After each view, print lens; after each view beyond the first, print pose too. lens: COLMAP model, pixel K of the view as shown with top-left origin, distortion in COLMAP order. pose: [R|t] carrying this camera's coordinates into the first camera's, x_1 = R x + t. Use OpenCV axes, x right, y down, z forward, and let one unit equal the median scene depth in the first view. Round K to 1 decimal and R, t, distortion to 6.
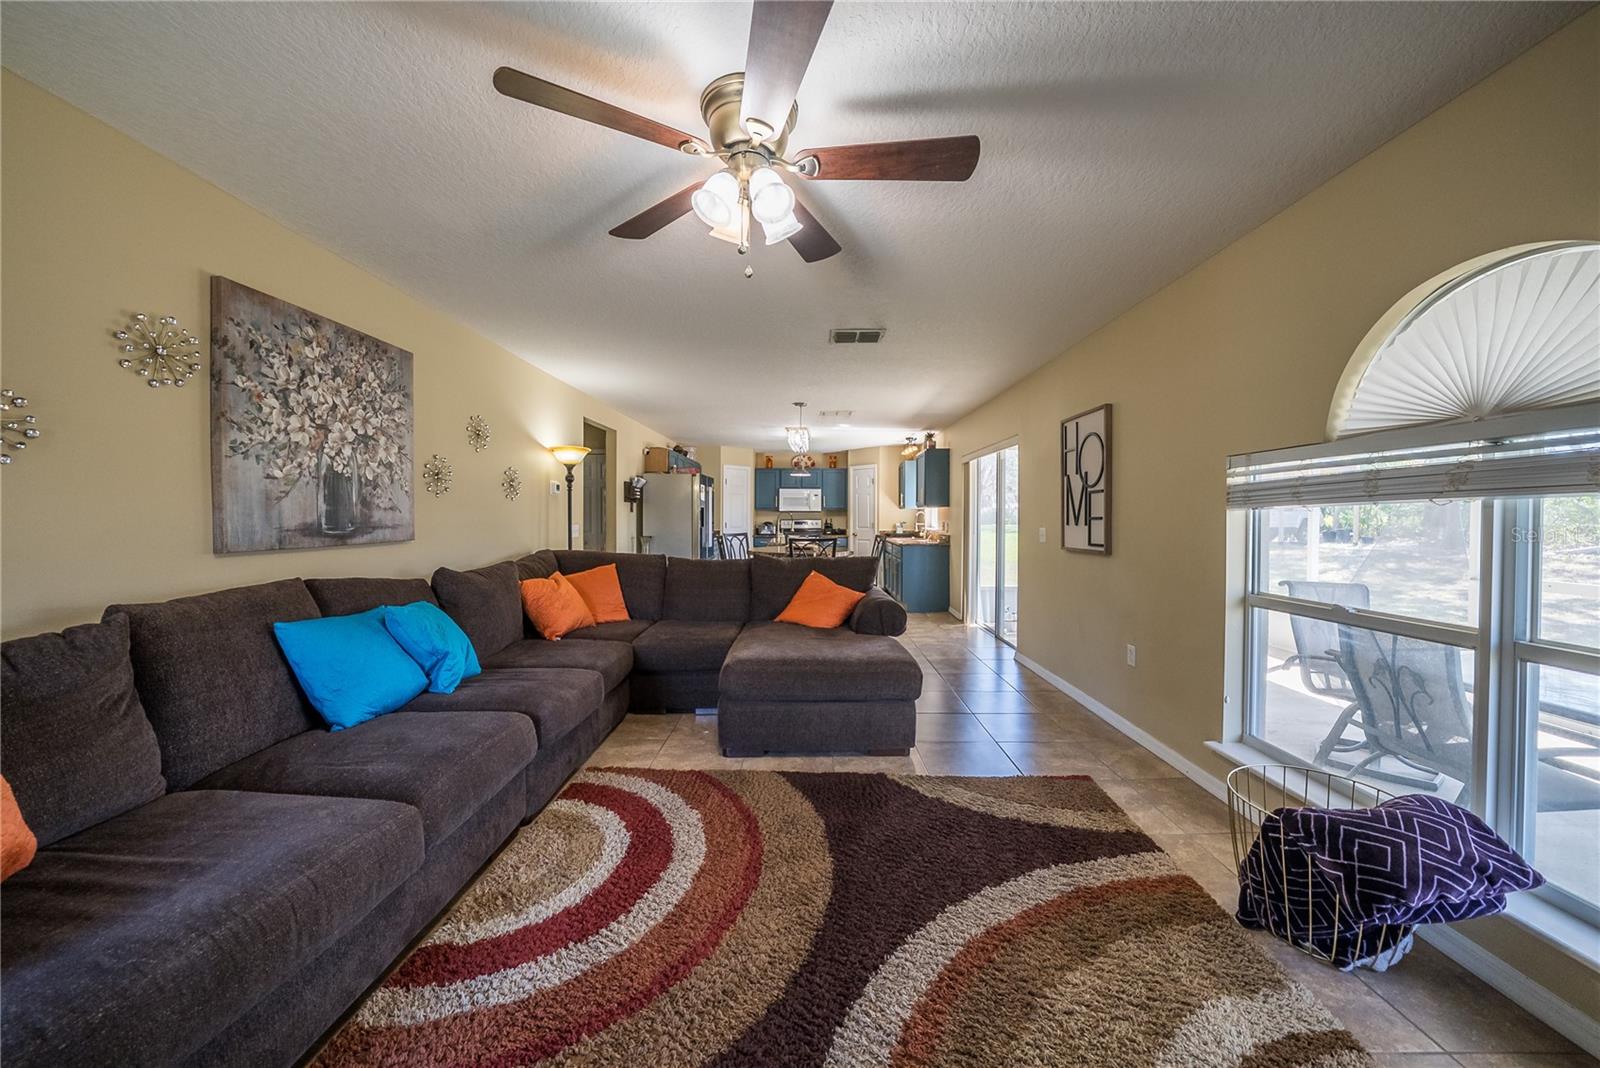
lens RADIAL K [[561.2, 0, 808.8], [0, 561.2, 523.2], [0, 0, 1]] dist [-0.000157, -0.000007]
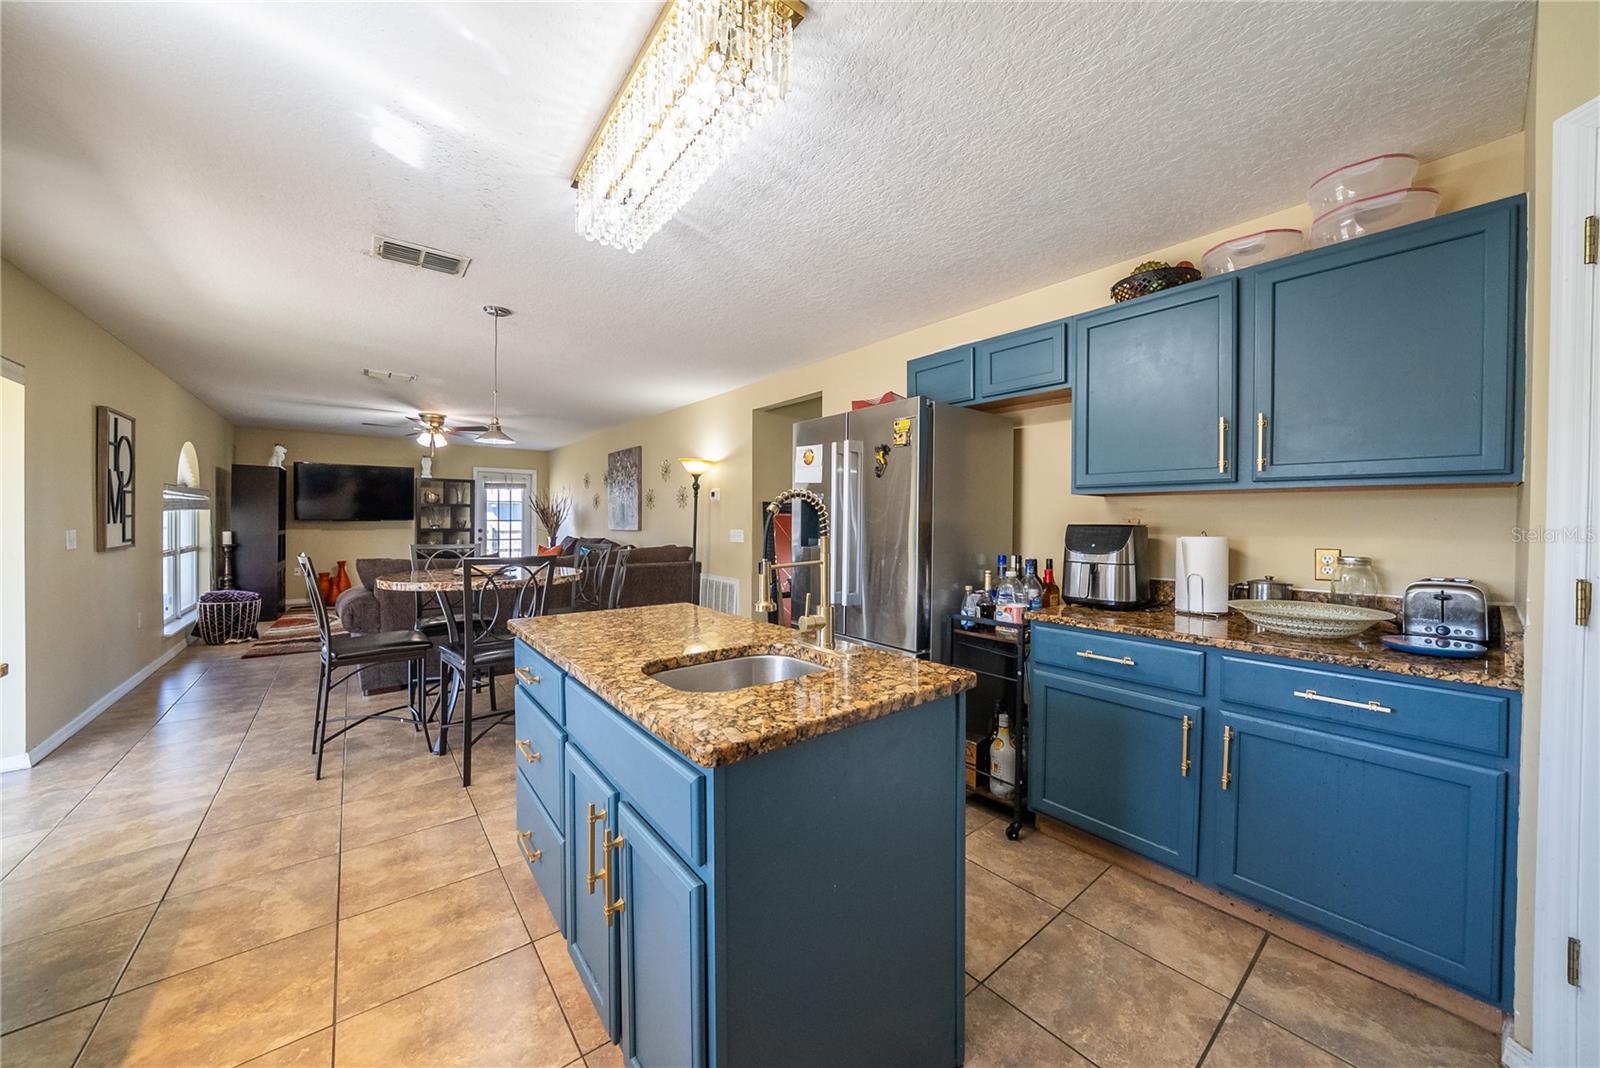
lens RADIAL K [[561.2, 0, 808.8], [0, 561.2, 523.2], [0, 0, 1]] dist [-0.000157, -0.000007]
pose [[-0.771595, -0.000217, -0.636114, 0.177192], [-0.016662, 0.999664, 0.019870, -0.038654], [0.635896, 0.025930, -0.771339, 2.631880]]
